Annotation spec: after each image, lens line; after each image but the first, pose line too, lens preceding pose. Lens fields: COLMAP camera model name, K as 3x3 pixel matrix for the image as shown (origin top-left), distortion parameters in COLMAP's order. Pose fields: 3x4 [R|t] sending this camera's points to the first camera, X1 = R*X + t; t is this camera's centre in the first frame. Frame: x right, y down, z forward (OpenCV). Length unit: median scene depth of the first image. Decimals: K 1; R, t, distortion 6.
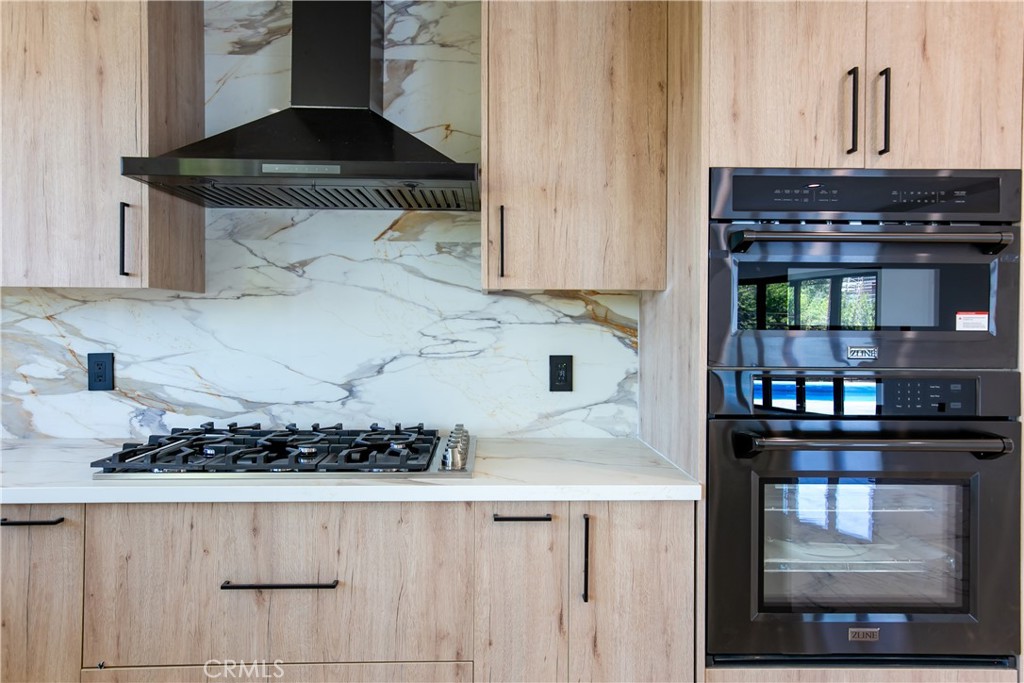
lens RADIAL K [[612.5, 0, 509.5], [0, 612.5, 326.7], [0, 0, 1]] dist [0.015090, 0.000822]
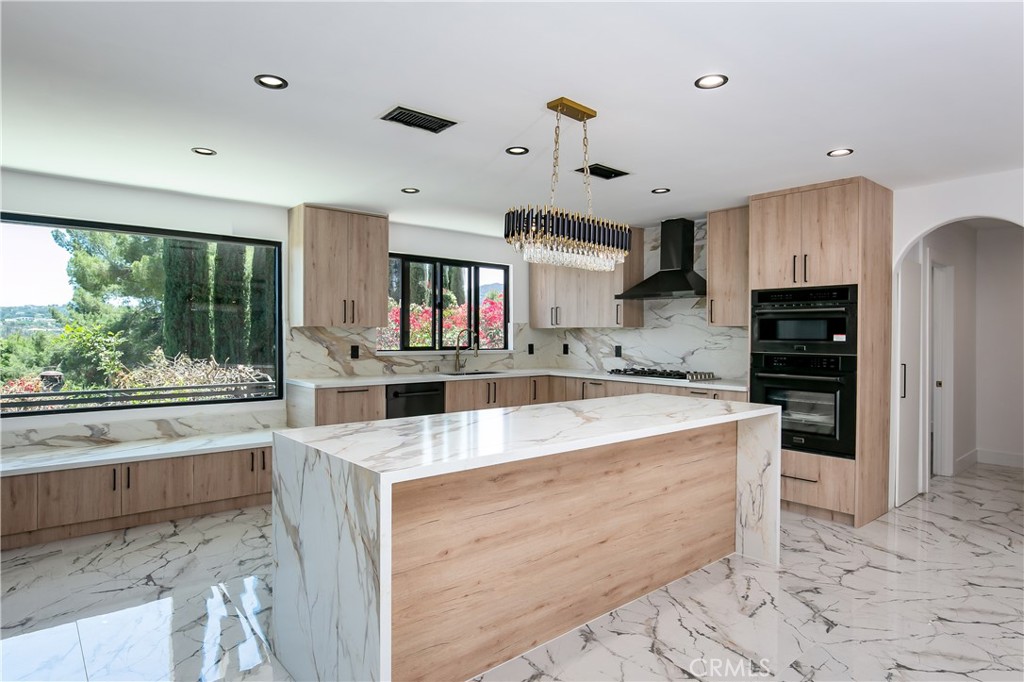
lens RADIAL K [[573.6, 0, 512.2], [0, 573.6, 338.5], [0, 0, 1]] dist [0.001686, 0.002274]
pose [[0.626288, 0.005529, -0.779572, 1.603106], [-0.001664, 0.999982, 0.005755, -0.015430], [0.779590, -0.002307, 0.626286, -1.592965]]
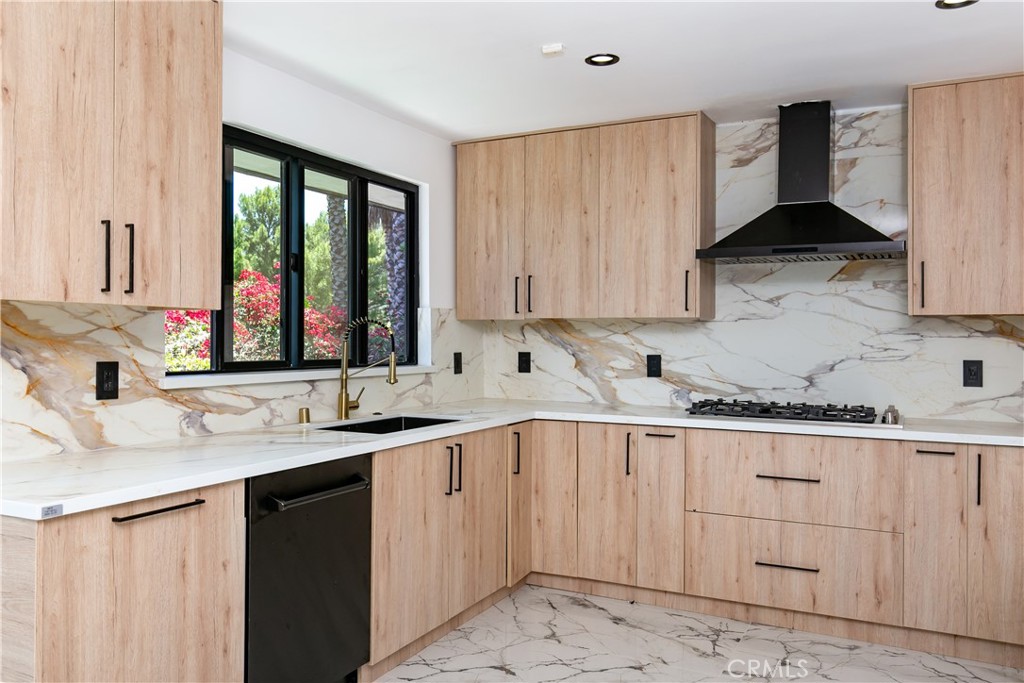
lens RADIAL K [[806.6, 0, 513.0], [0, 806.6, 333.2], [0, 0, 1]] dist [0.003682, 0.005791]
pose [[0.878562, -0.001739, -0.477626, 0.052208], [-0.001159, 0.999983, -0.005772, -0.002867], [0.477628, 0.005625, 0.878544, -1.277533]]
